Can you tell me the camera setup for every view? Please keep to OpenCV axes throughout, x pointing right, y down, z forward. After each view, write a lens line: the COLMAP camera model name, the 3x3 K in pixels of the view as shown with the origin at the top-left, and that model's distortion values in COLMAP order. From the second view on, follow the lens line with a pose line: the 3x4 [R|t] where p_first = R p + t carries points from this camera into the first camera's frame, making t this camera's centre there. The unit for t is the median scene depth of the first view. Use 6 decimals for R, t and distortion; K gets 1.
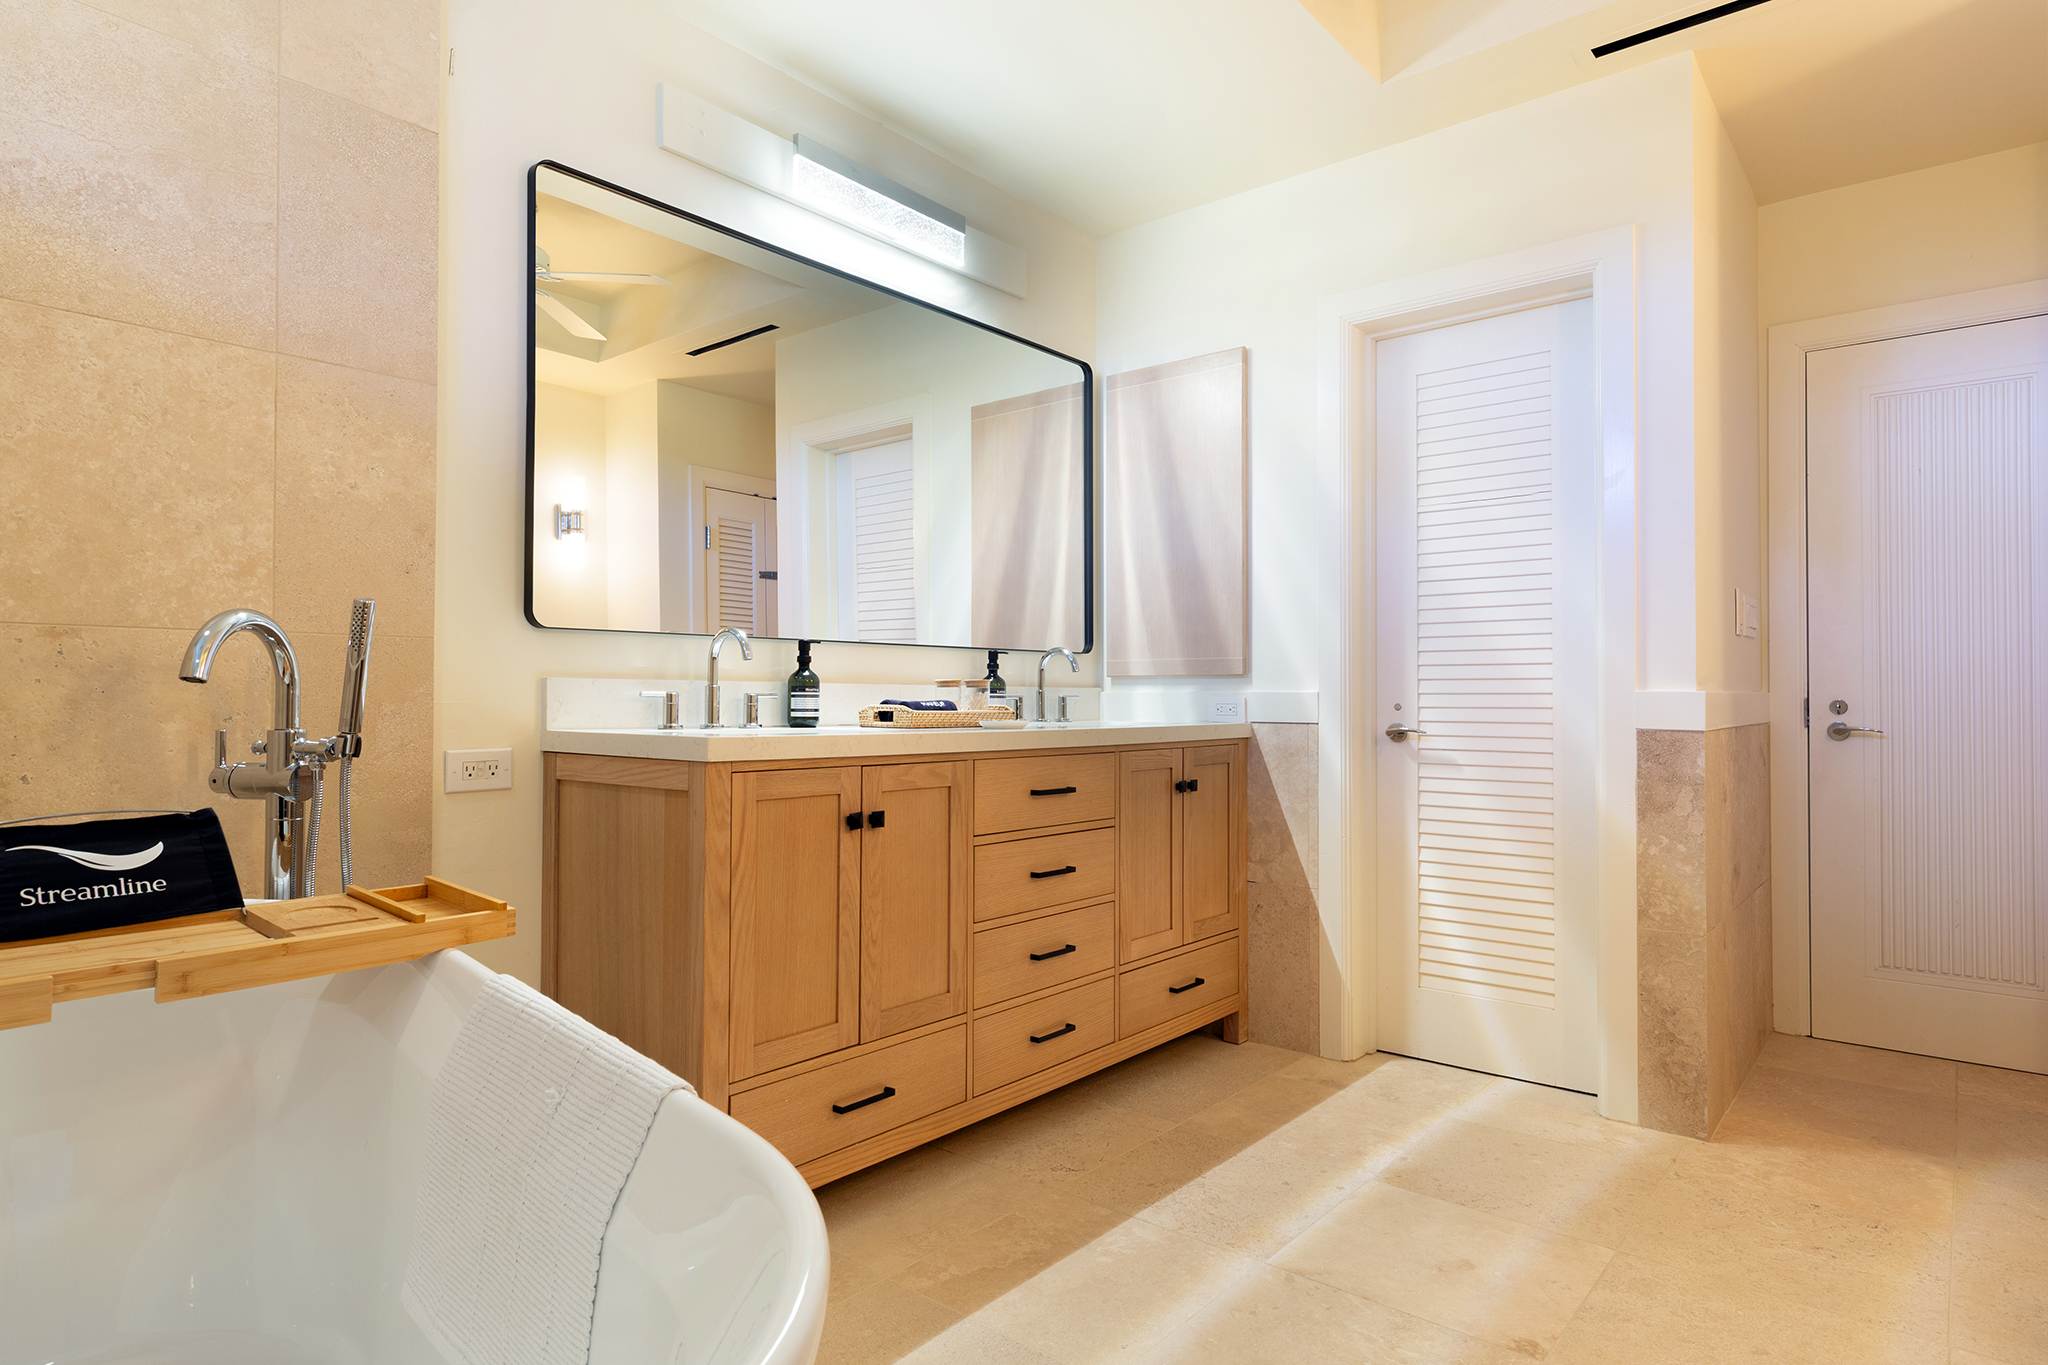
lens RADIAL K [[1118.0, 0, 1035.3], [0, 1118.0, 694.2], [0, 0, 1]] dist [0.001057, 0.000634]
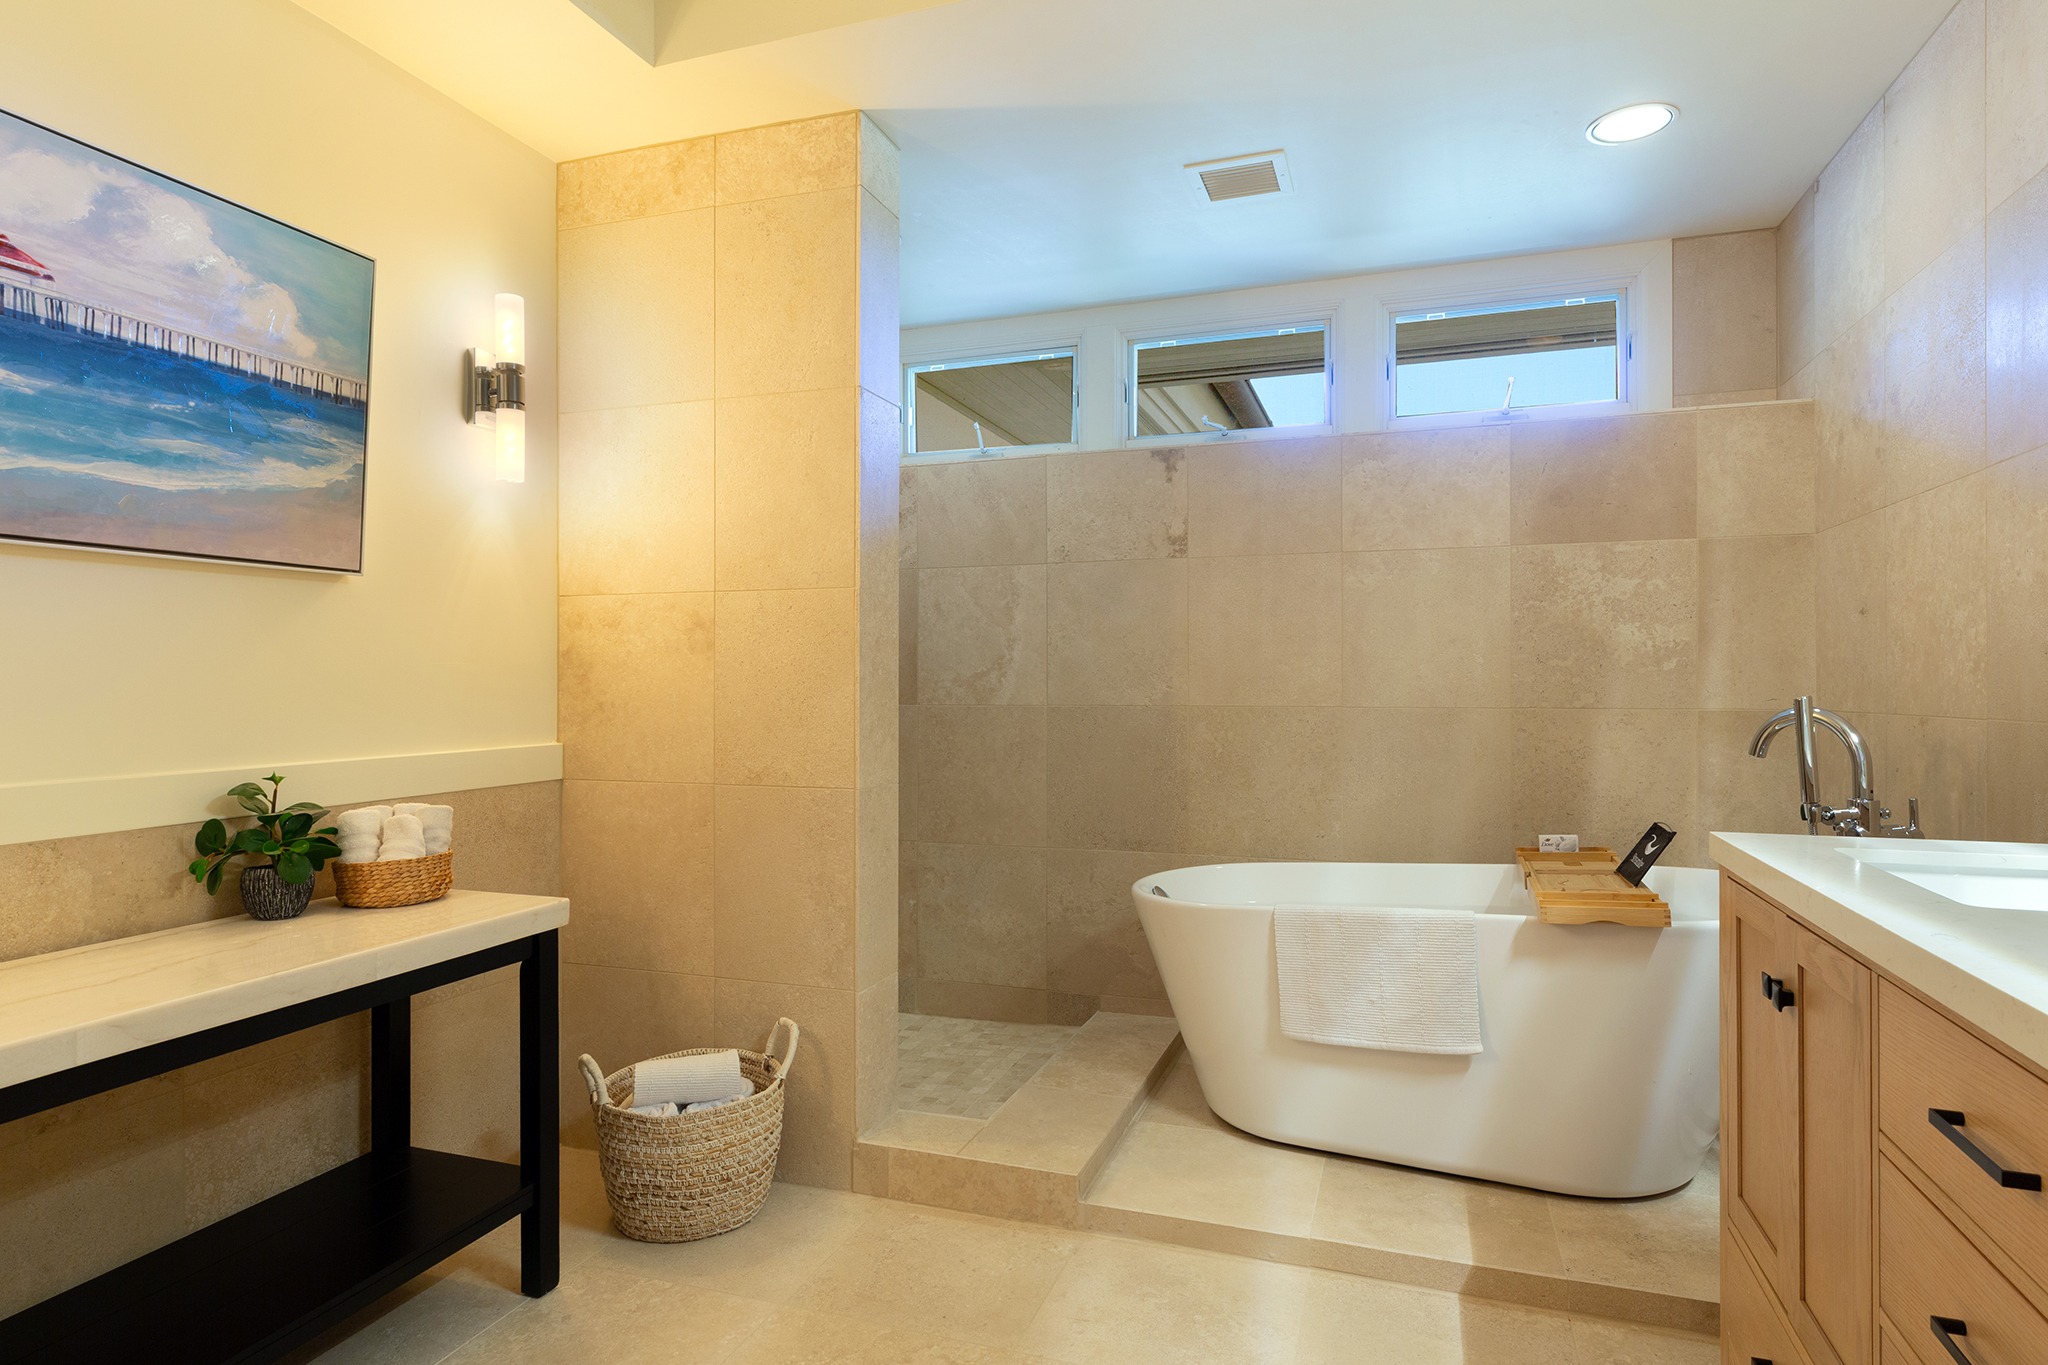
lens RADIAL K [[1118.0, 0, 982.2], [0, 1118.0, 688.5], [0, 0, 1]] dist [0.001057, 0.000634]
pose [[-0.947209, 0.001519, -0.320613, 0.449865], [0.000984, 0.999998, 0.001832, -0.064709], [0.320615, 0.001419, -0.947209, 1.257277]]
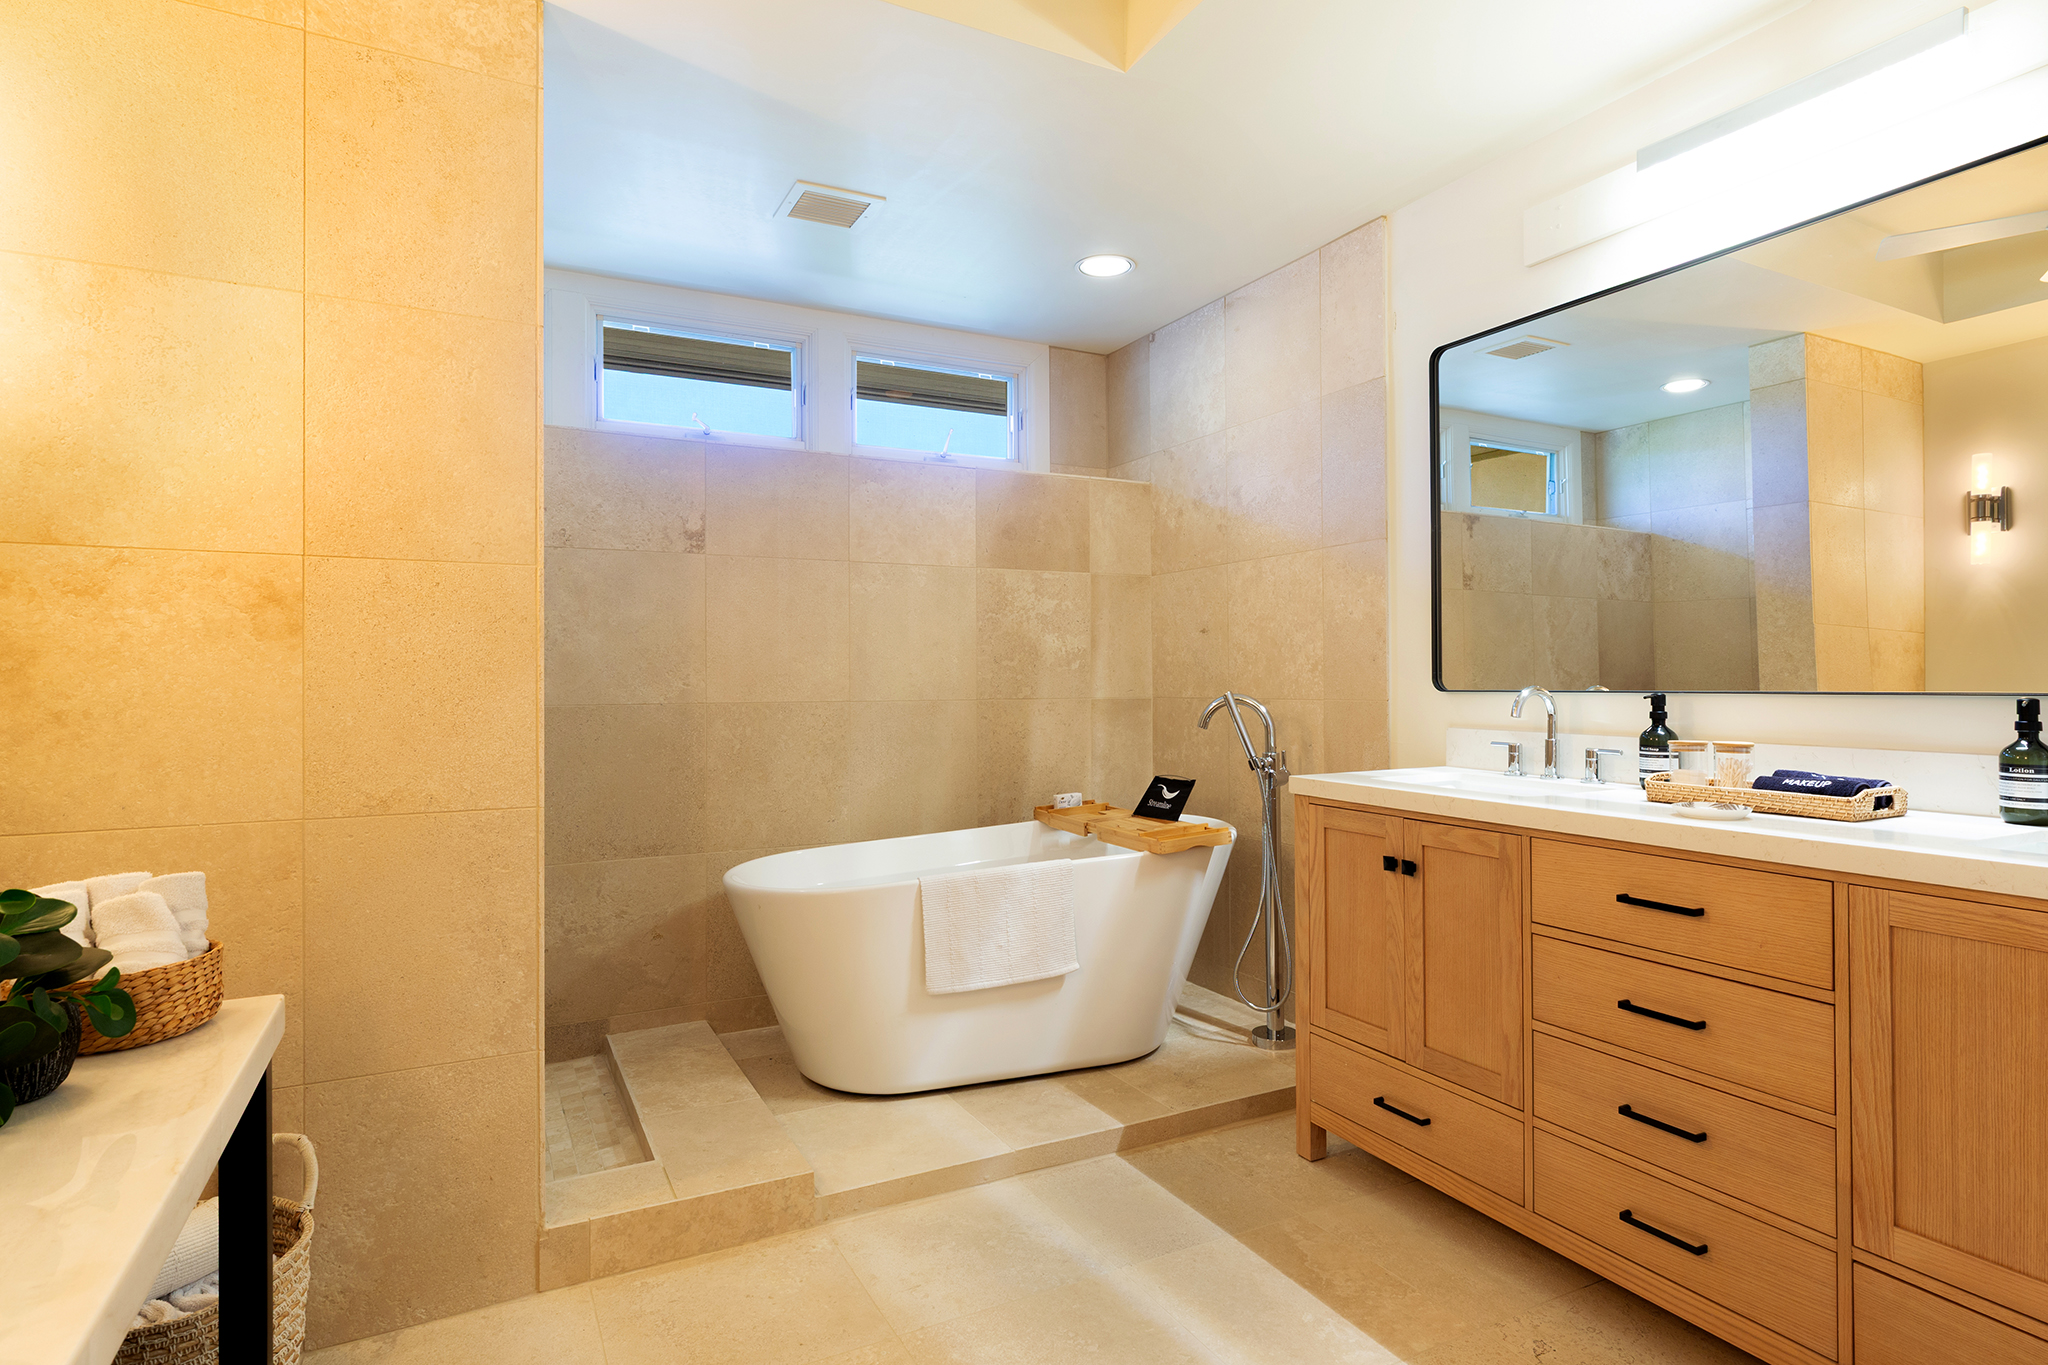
lens RADIAL K [[1118.0, 0, 1009.1], [0, 1118.0, 676.1], [0, 0, 1]] dist [0.001057, 0.000634]
pose [[-0.400699, -0.002116, -0.916207, 0.879861], [0.006408, 0.999966, -0.005111, -0.064288], [0.916187, -0.007919, -0.400672, 0.916335]]
